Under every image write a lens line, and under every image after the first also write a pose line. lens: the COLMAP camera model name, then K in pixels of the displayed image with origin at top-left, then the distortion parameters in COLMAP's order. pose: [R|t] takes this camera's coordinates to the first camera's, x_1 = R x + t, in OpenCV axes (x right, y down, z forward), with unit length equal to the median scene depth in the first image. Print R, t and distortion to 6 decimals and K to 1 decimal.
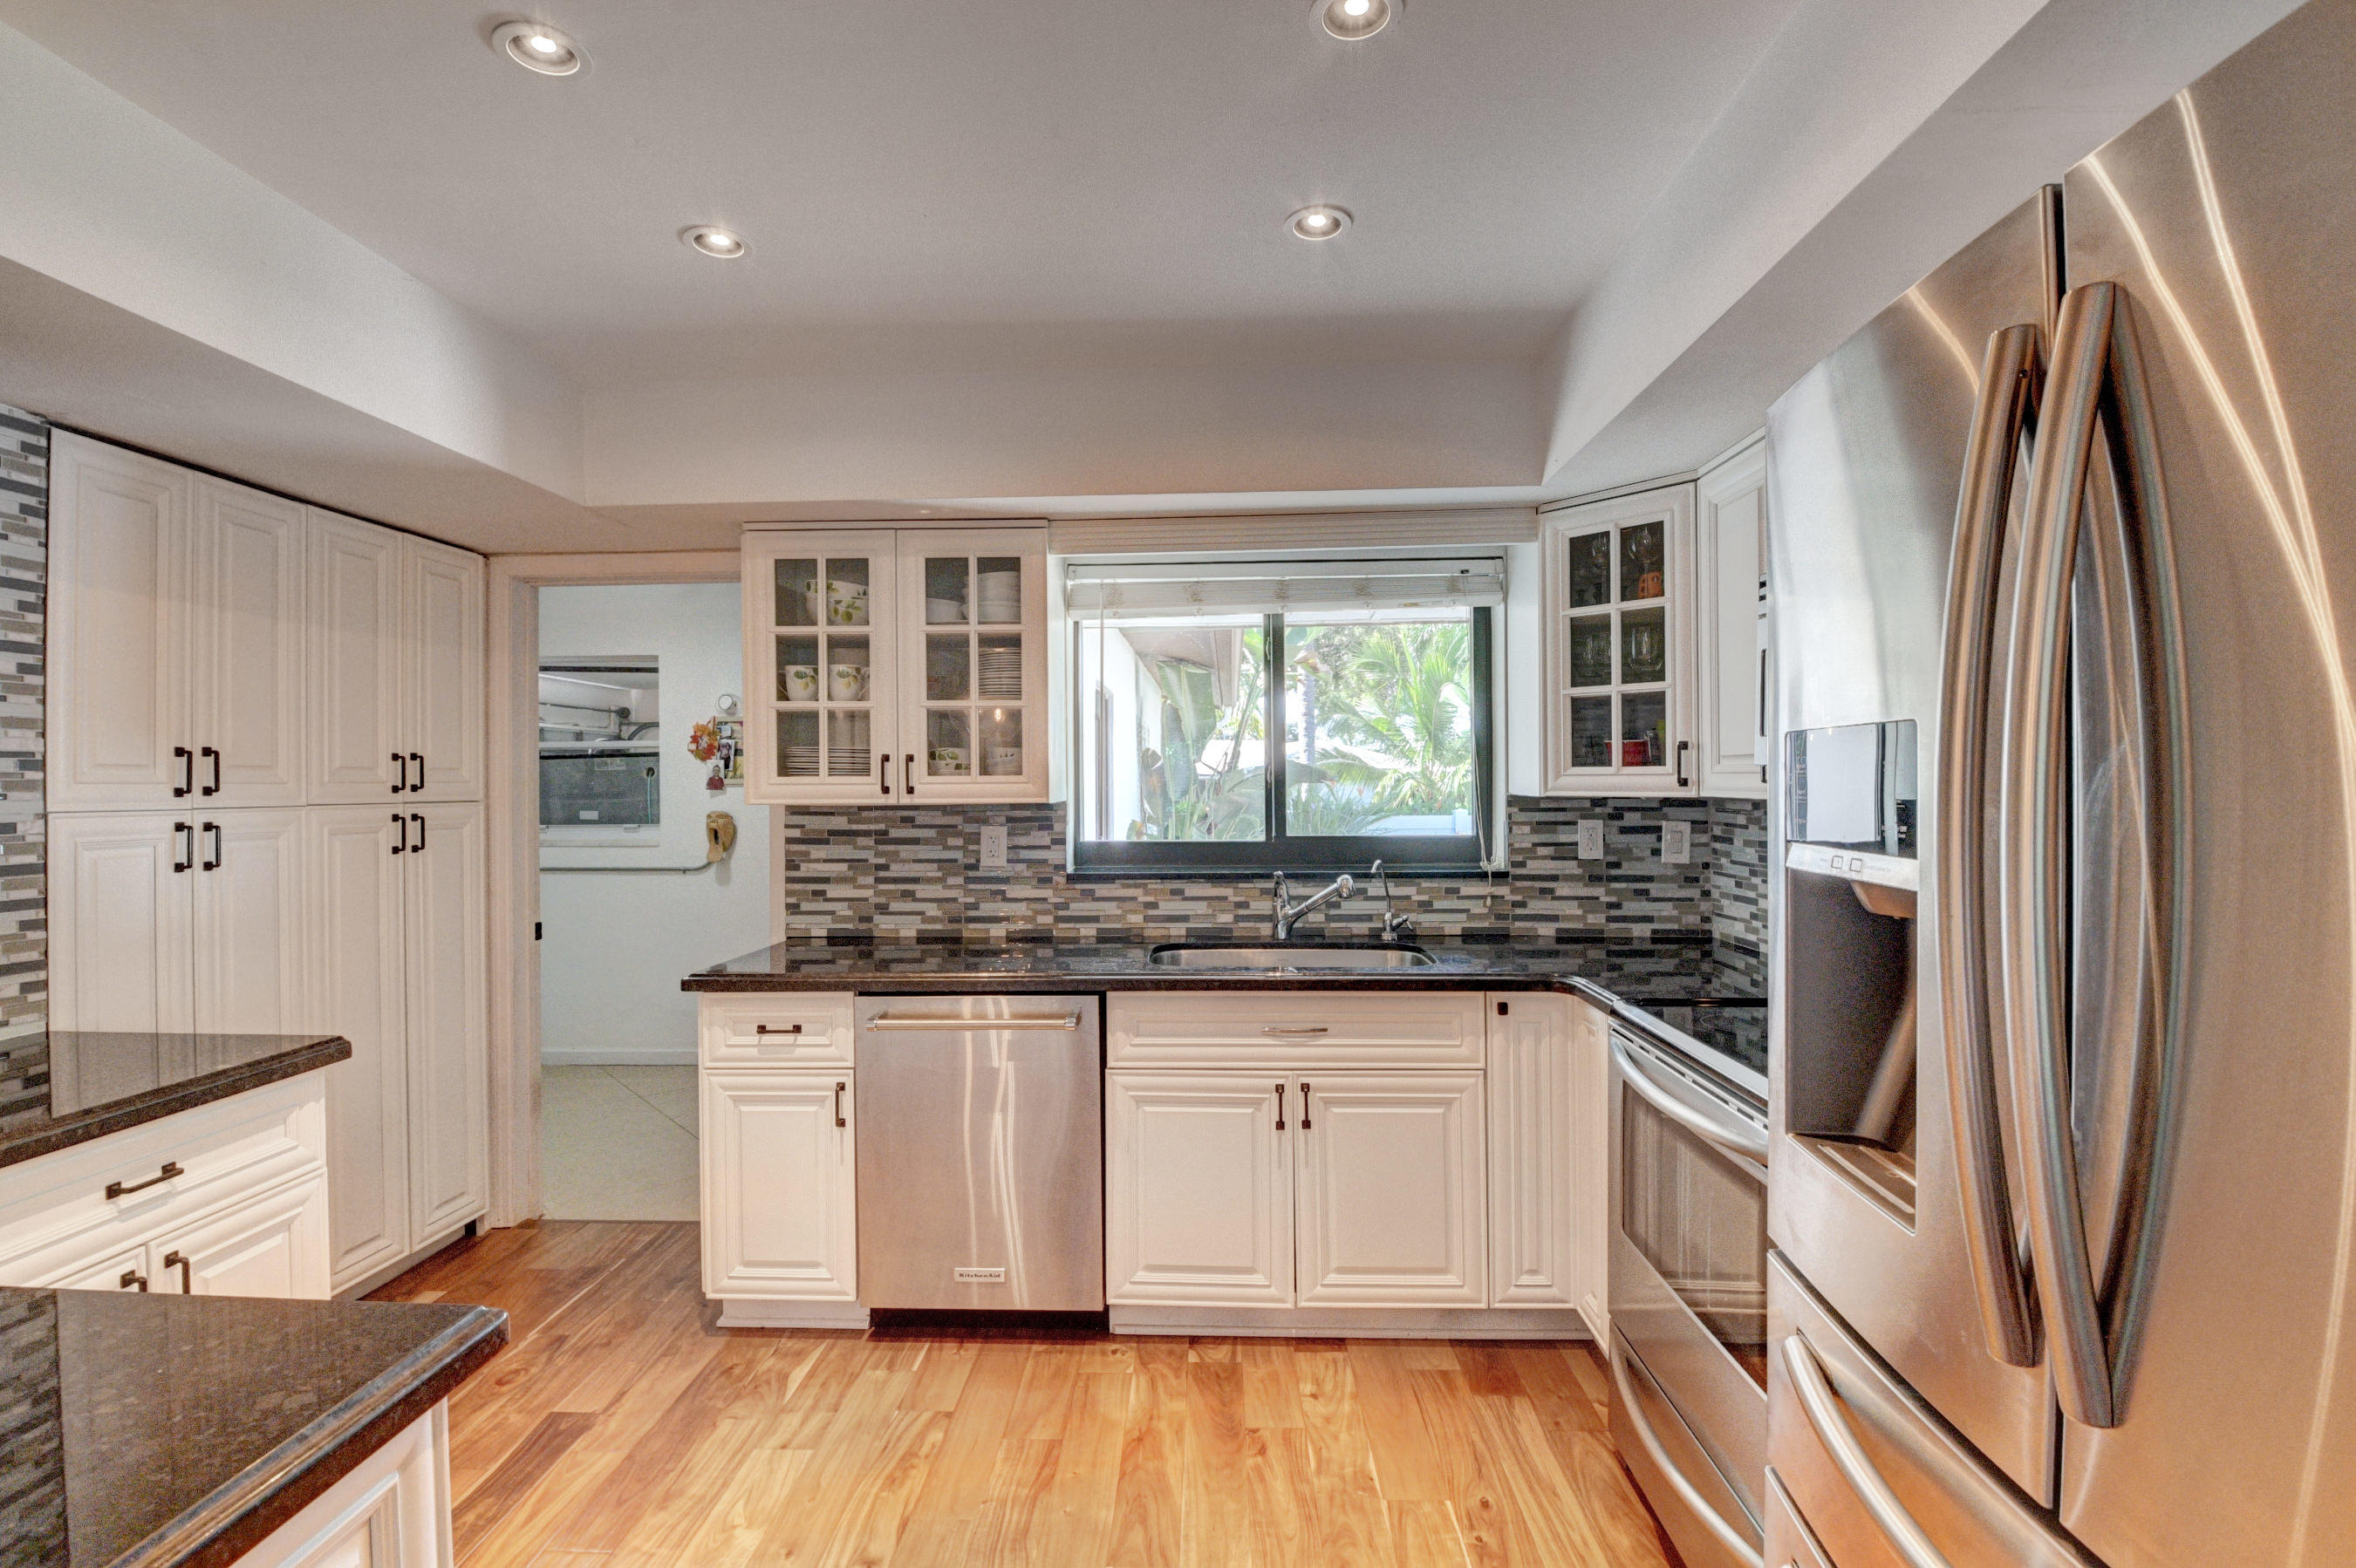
lens RADIAL K [[1038.9, 0, 1189.3], [0, 1038.9, 774.7], [0, 0, 1]] dist [0.011360, -0.028122]
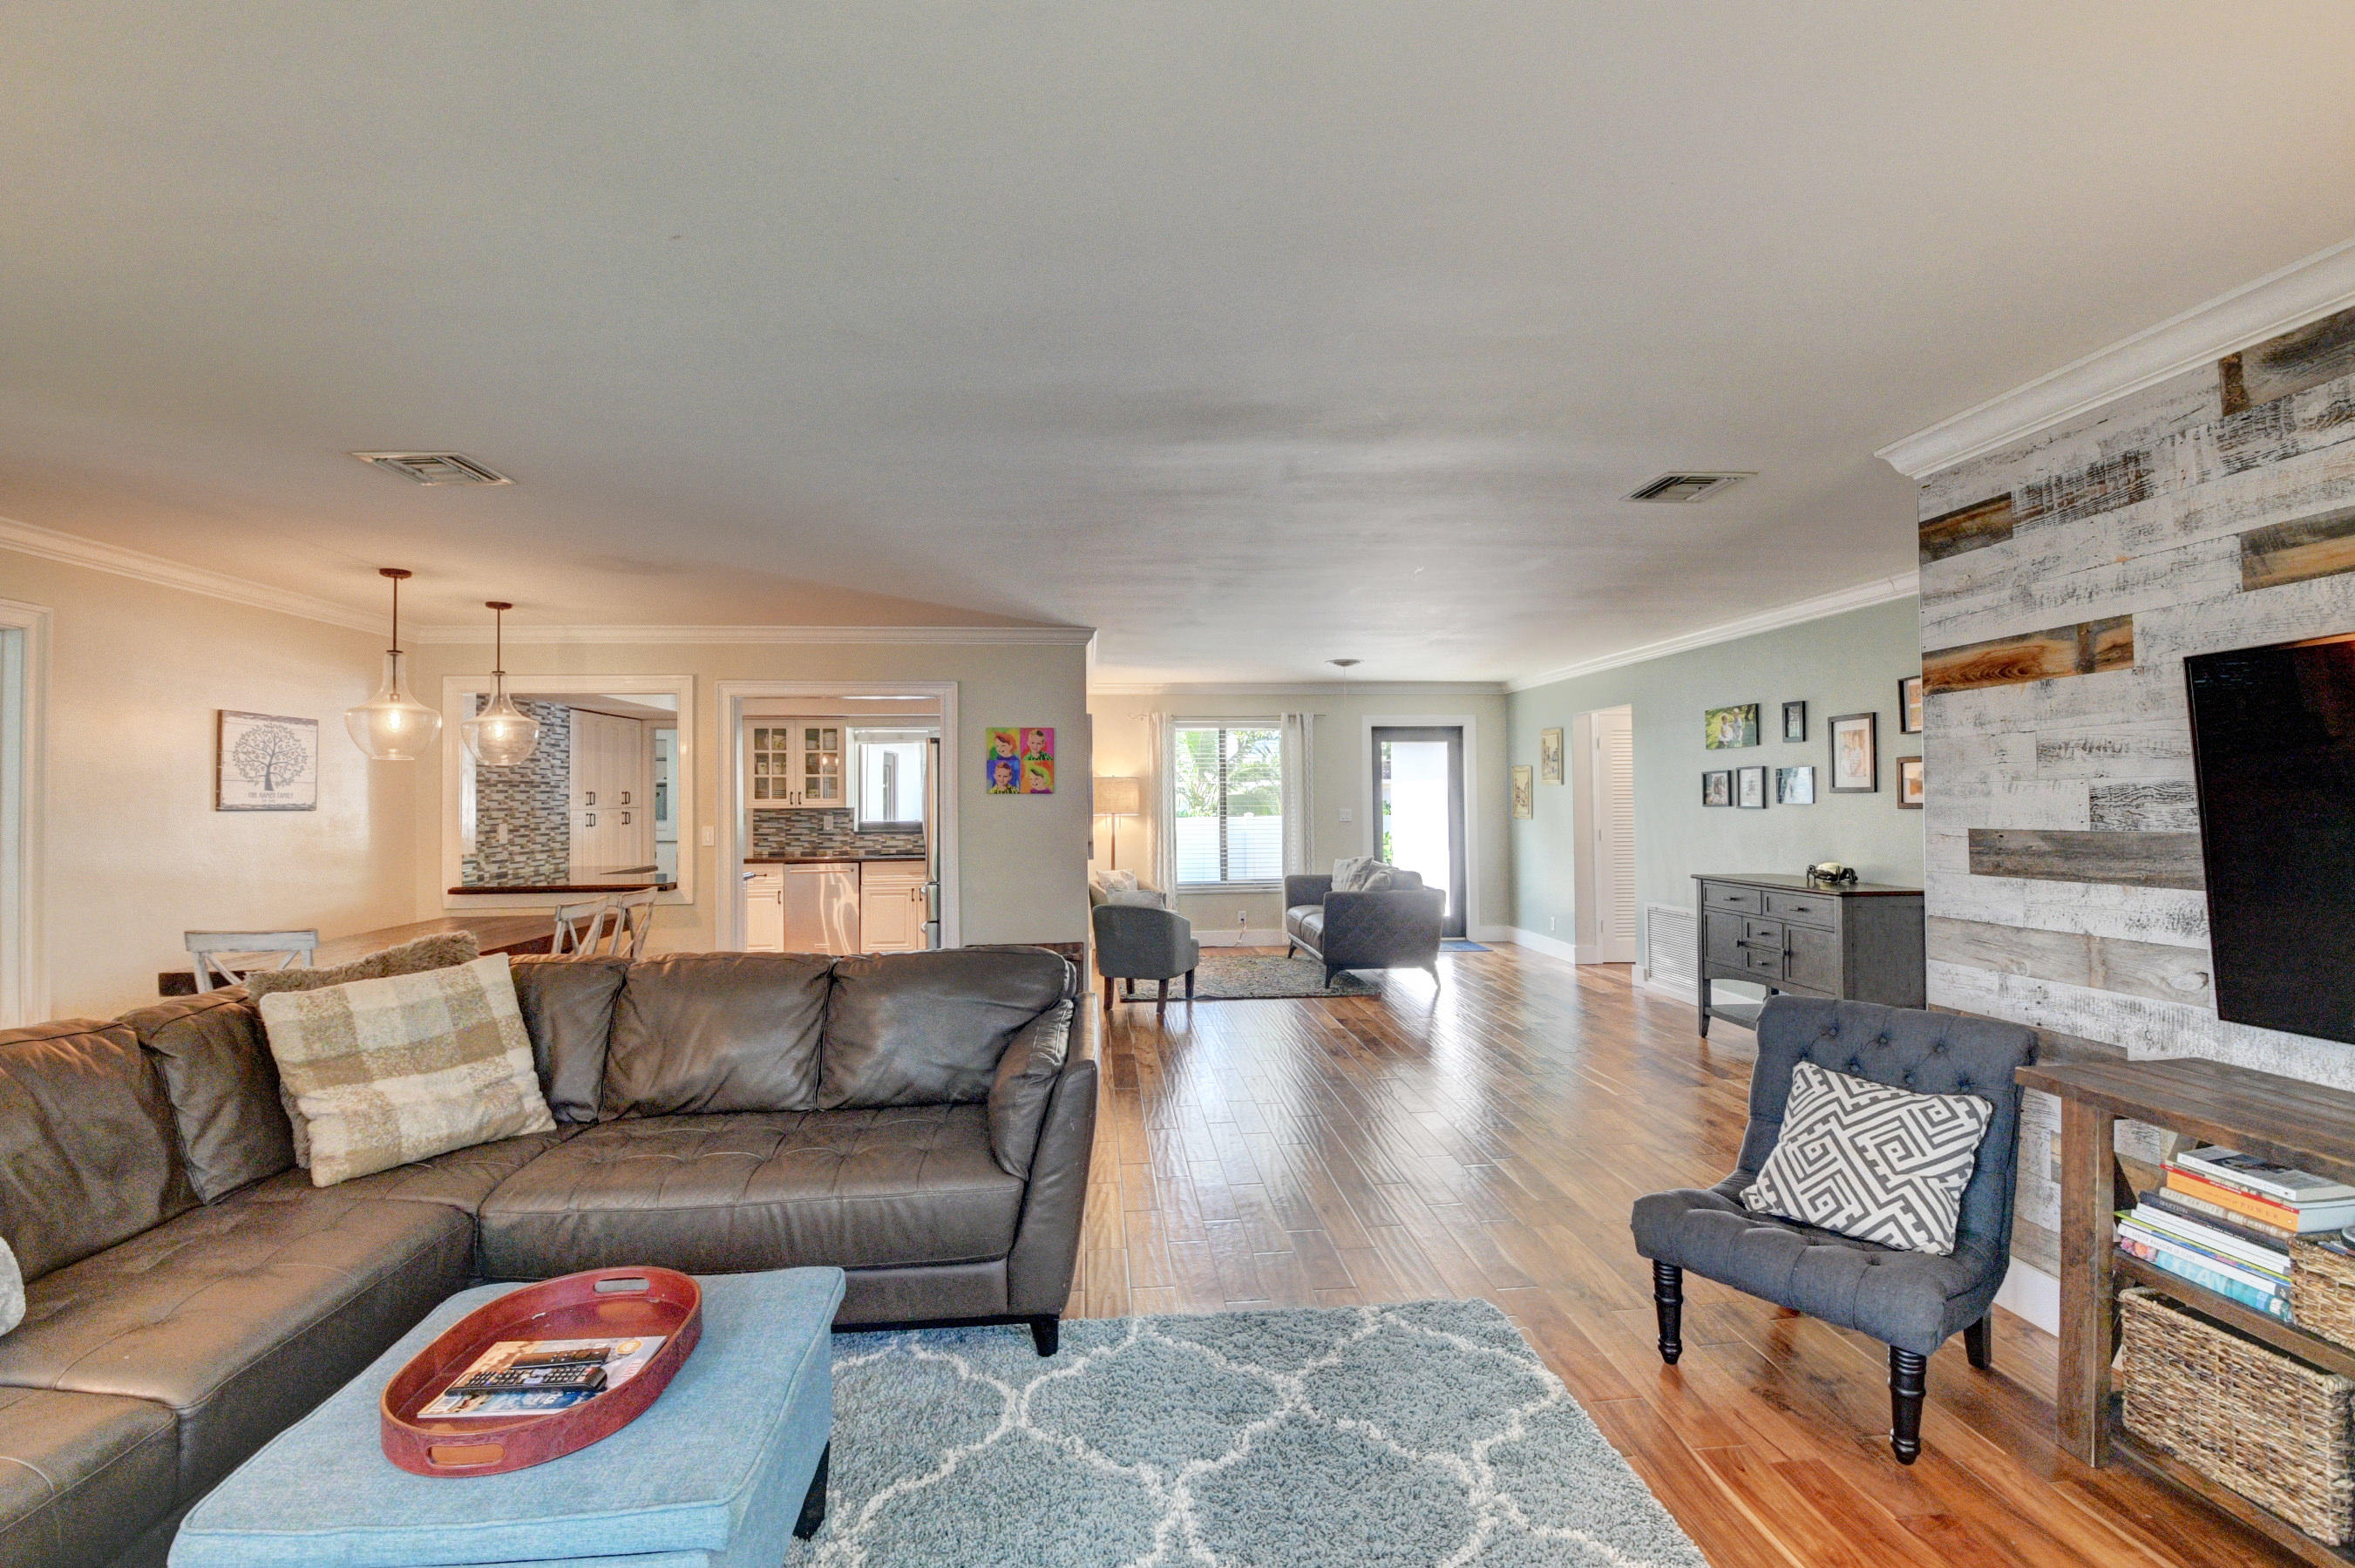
lens RADIAL K [[1038.6, 0, 1188.8], [0, 1038.6, 774.7], [0, 0, 1]] dist [0.011360, -0.028122]
pose [[0.991860, 0.000637, 0.127332, 0.483231], [0.001455, 0.999866, -0.016334, -0.017964], [-0.127325, 0.016386, 0.991726, -2.205056]]
